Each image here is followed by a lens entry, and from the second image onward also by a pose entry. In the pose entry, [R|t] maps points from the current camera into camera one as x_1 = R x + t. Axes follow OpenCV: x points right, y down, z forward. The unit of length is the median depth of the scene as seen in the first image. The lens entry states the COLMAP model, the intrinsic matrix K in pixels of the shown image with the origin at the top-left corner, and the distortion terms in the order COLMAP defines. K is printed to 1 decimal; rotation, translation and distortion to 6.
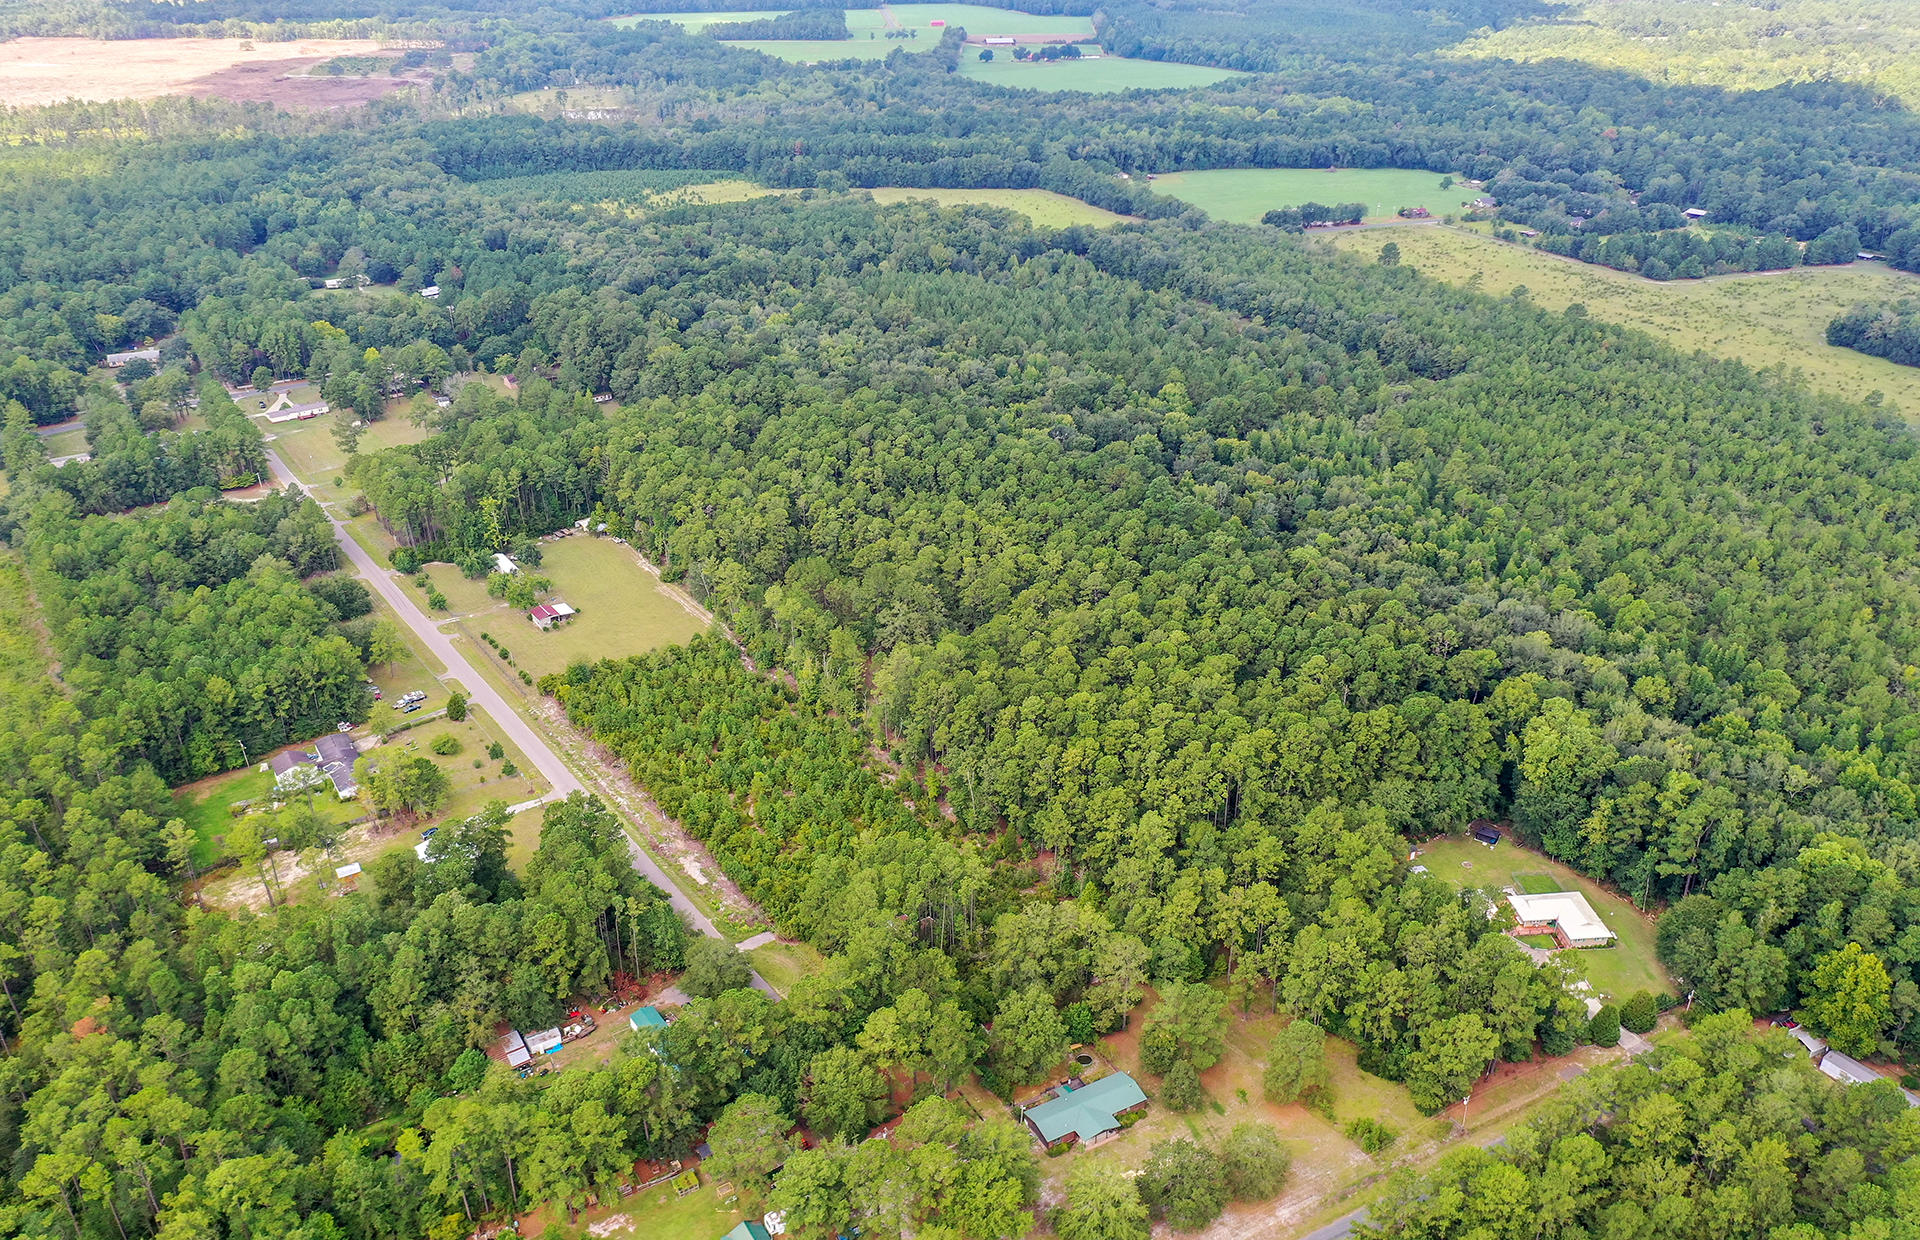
lens RADIAL K [[1569.6, 0, 960.0], [0, 1569.6, 620.0], [0, 0, 1]] dist [0.000761, 0.010305]
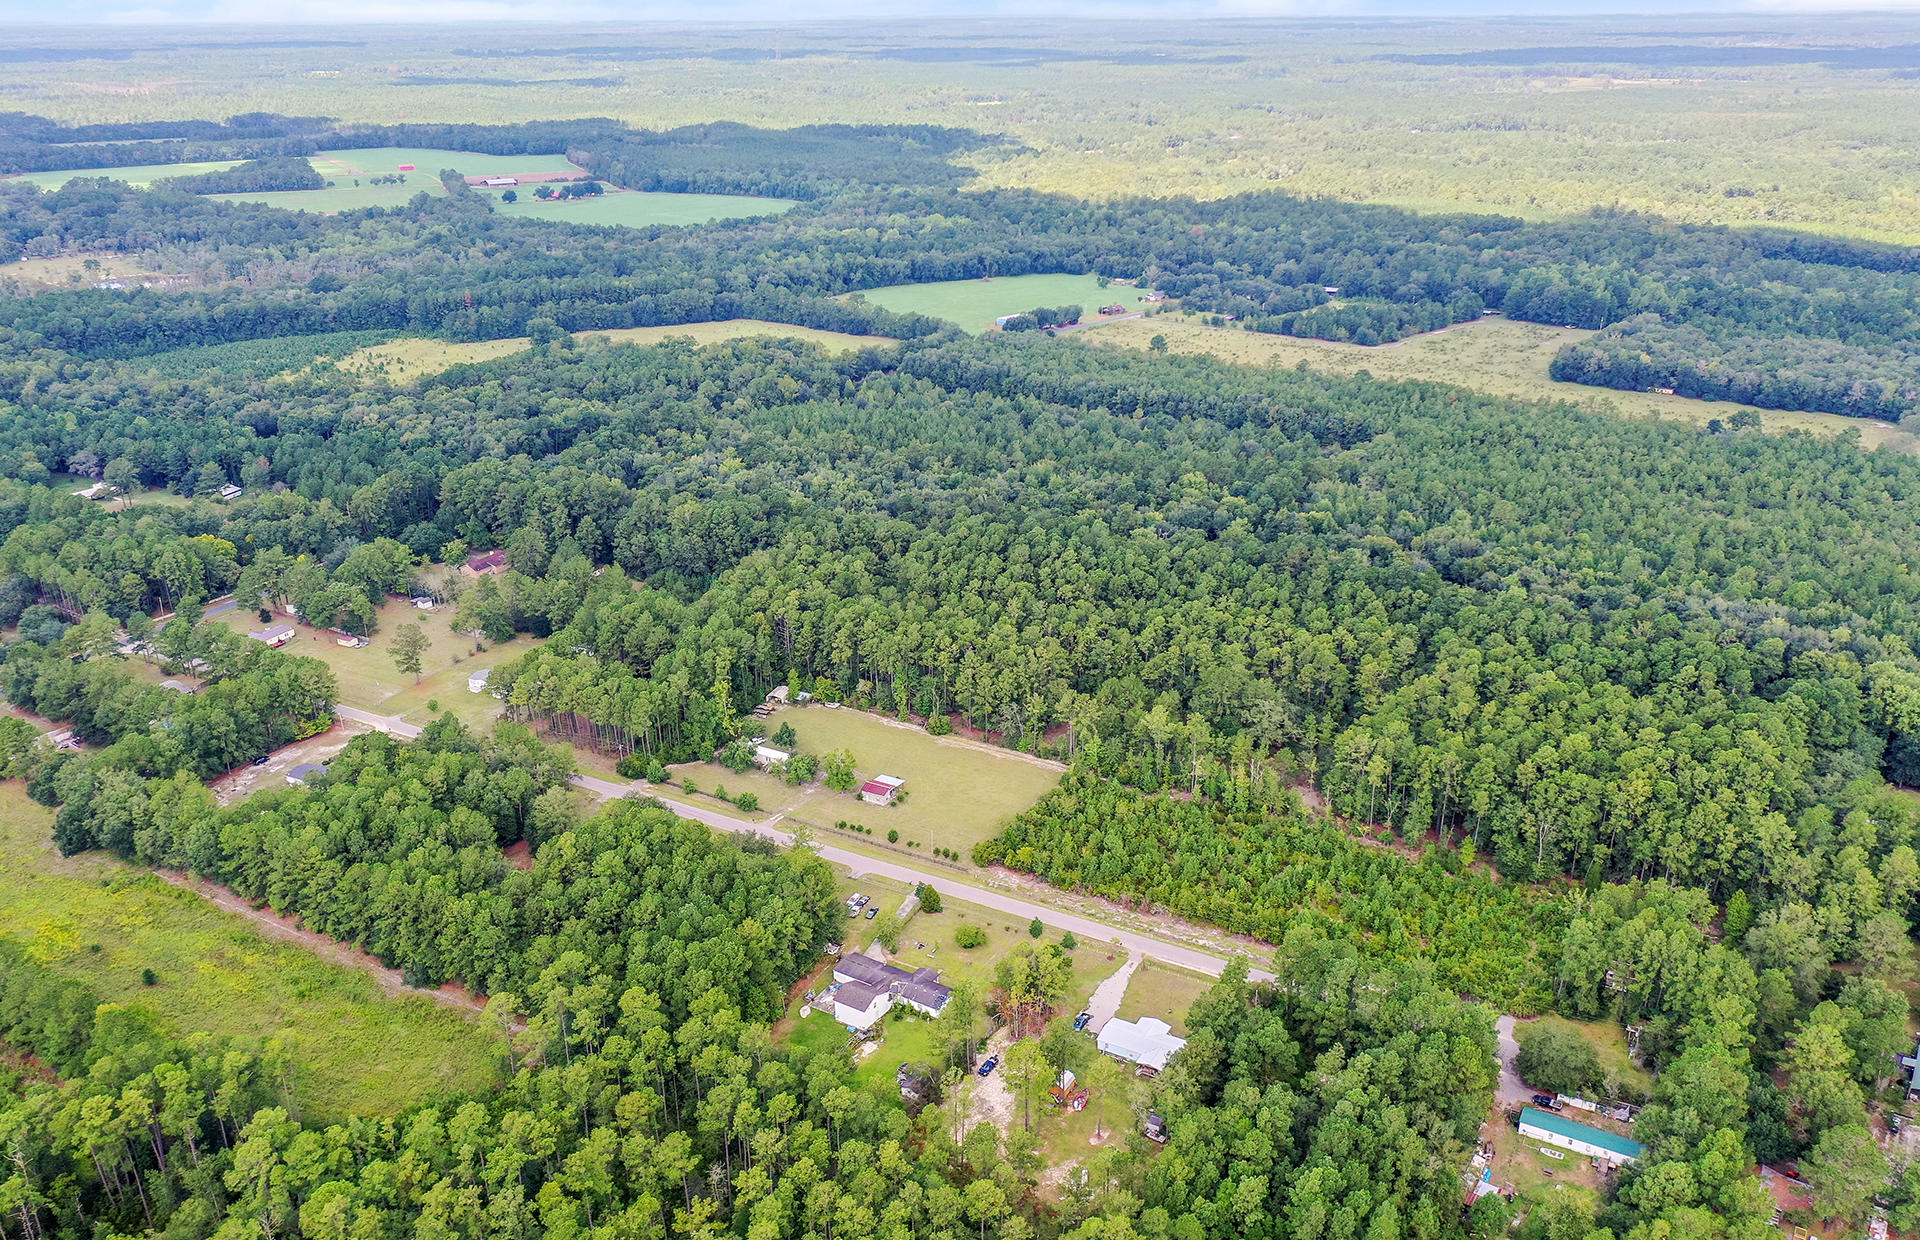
lens RADIAL K [[1569.6, 0, 960.0], [0, 1569.6, 620.0], [0, 0, 1]] dist [0.000761, 0.010305]
pose [[0.899210, -0.161579, 0.406588, -0.280364], [0.192132, 0.980739, -0.035172, -0.028726], [-0.393073, 0.109745, 0.912935, 0.065349]]
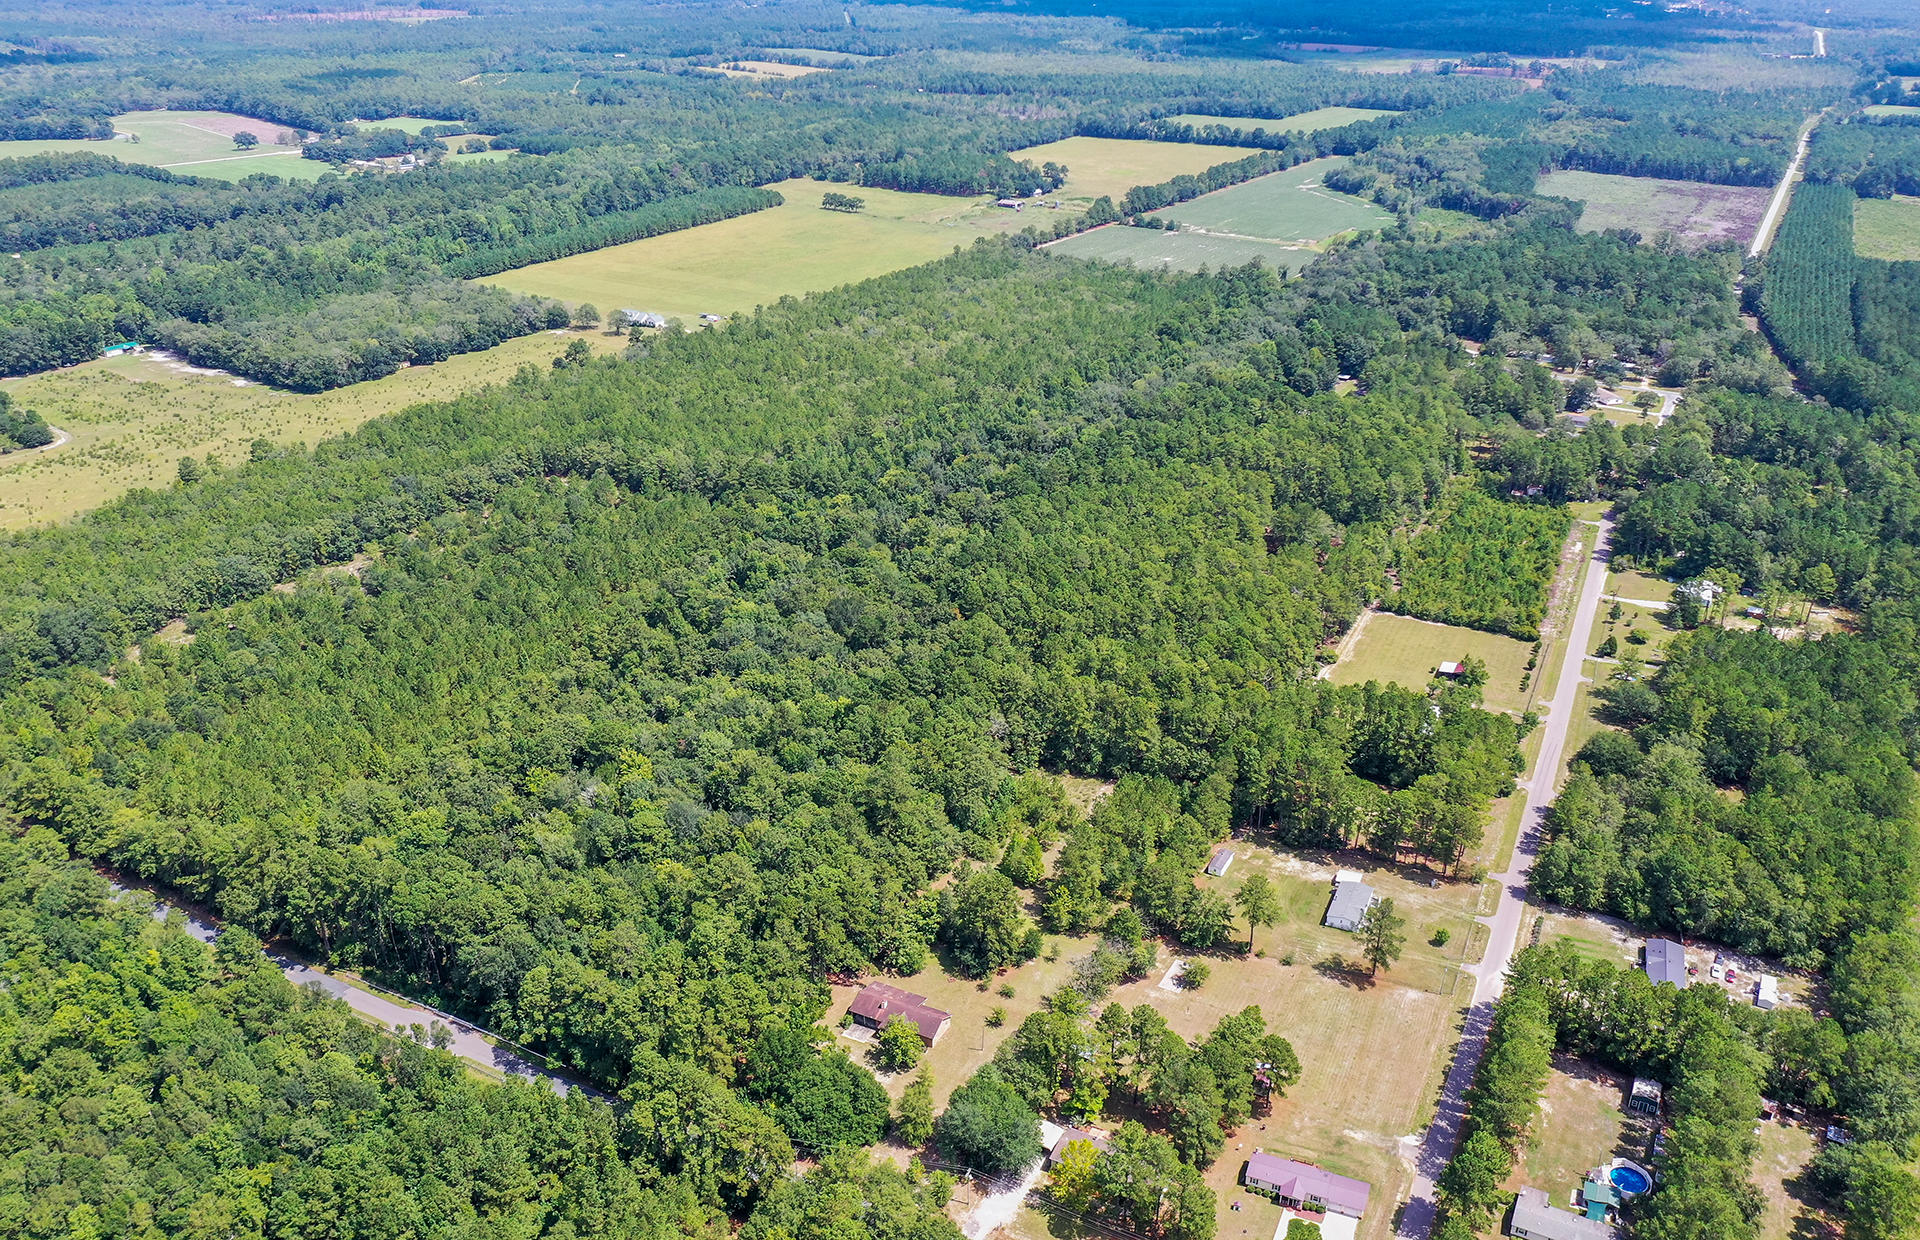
lens RADIAL K [[1569.6, 0, 960.0], [0, 1569.6, 620.0], [0, 0, 1]] dist [0.000761, 0.010305]
pose [[-0.529268, -0.338173, 0.778148, -0.445962], [0.359937, 0.741027, 0.566856, -0.376637], [-0.768324, 0.580102, -0.270481, 0.748763]]
